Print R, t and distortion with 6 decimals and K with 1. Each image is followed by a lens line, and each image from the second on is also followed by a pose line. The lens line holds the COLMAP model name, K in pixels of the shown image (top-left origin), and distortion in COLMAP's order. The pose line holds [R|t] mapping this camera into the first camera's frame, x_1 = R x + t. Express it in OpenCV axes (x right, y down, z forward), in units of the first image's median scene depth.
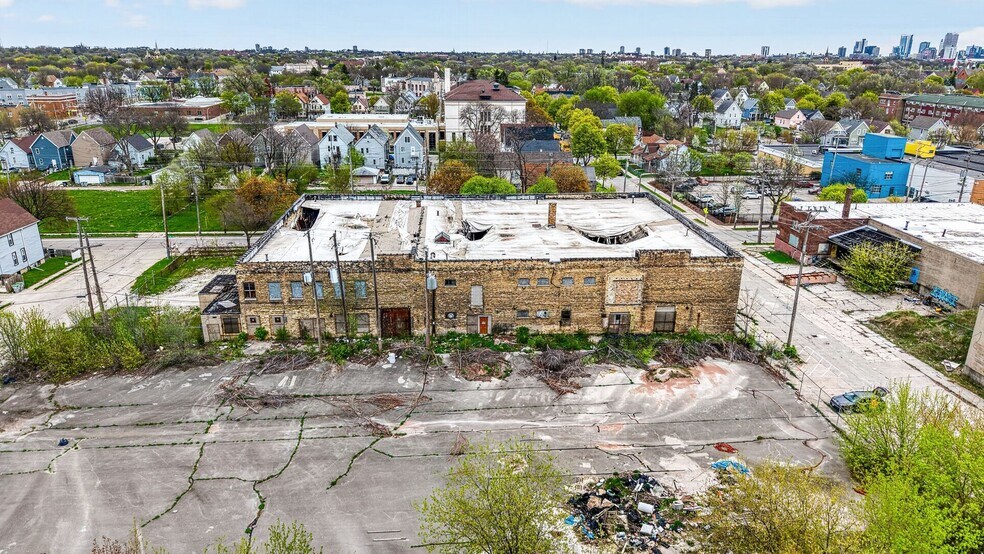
lens RADIAL K [[655.4, 0, 494.8], [0, 655.4, 277.5], [0, 0, 1]] dist [0.033342, -0.047402]
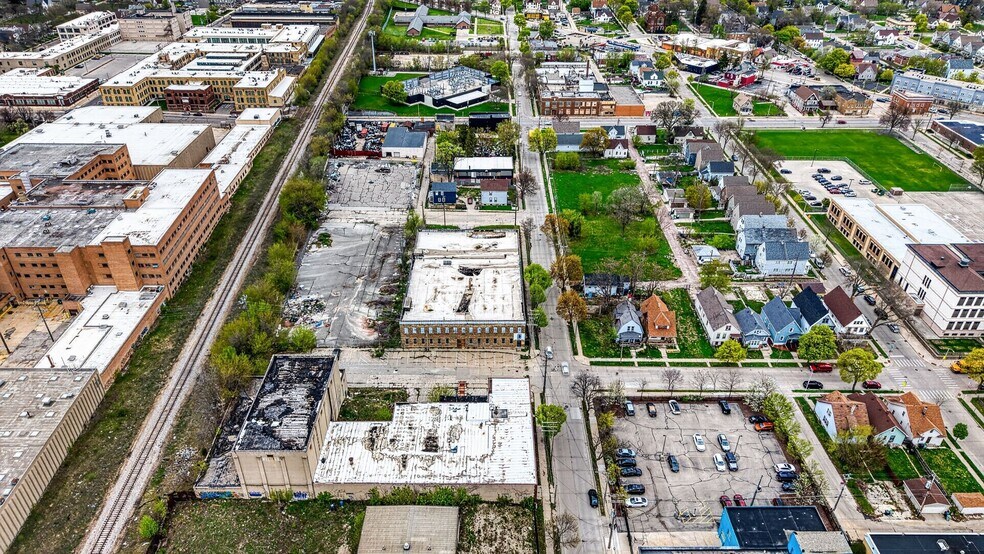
lens RADIAL K [[655.4, 0, 494.8], [0, 655.4, 277.5], [0, 0, 1]] dist [0.033342, -0.047402]
pose [[-0.058513, 0.526862, -0.847935, 2.409749], [-0.331379, 0.790977, 0.514338, -1.587482], [0.941682, 0.311083, 0.128309, 0.969746]]
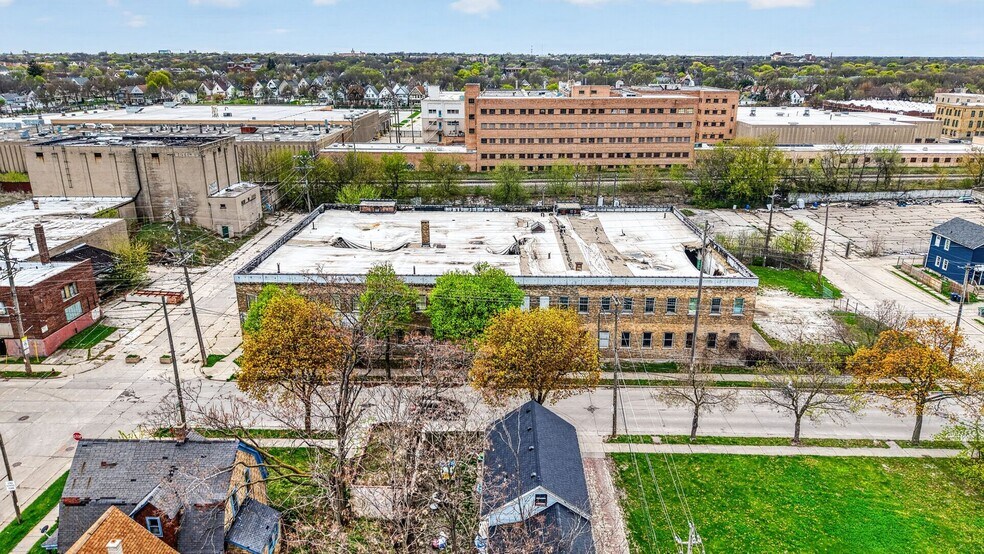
lens RADIAL K [[655.4, 0, 494.8], [0, 655.4, 277.5], [0, 0, 1]] dist [0.033342, -0.047402]
pose [[-0.996281, -0.036394, 0.078104, -0.108075], [0.018215, 0.796994, 0.603712, -0.755683], [-0.084220, 0.602890, -0.793367, 2.190773]]
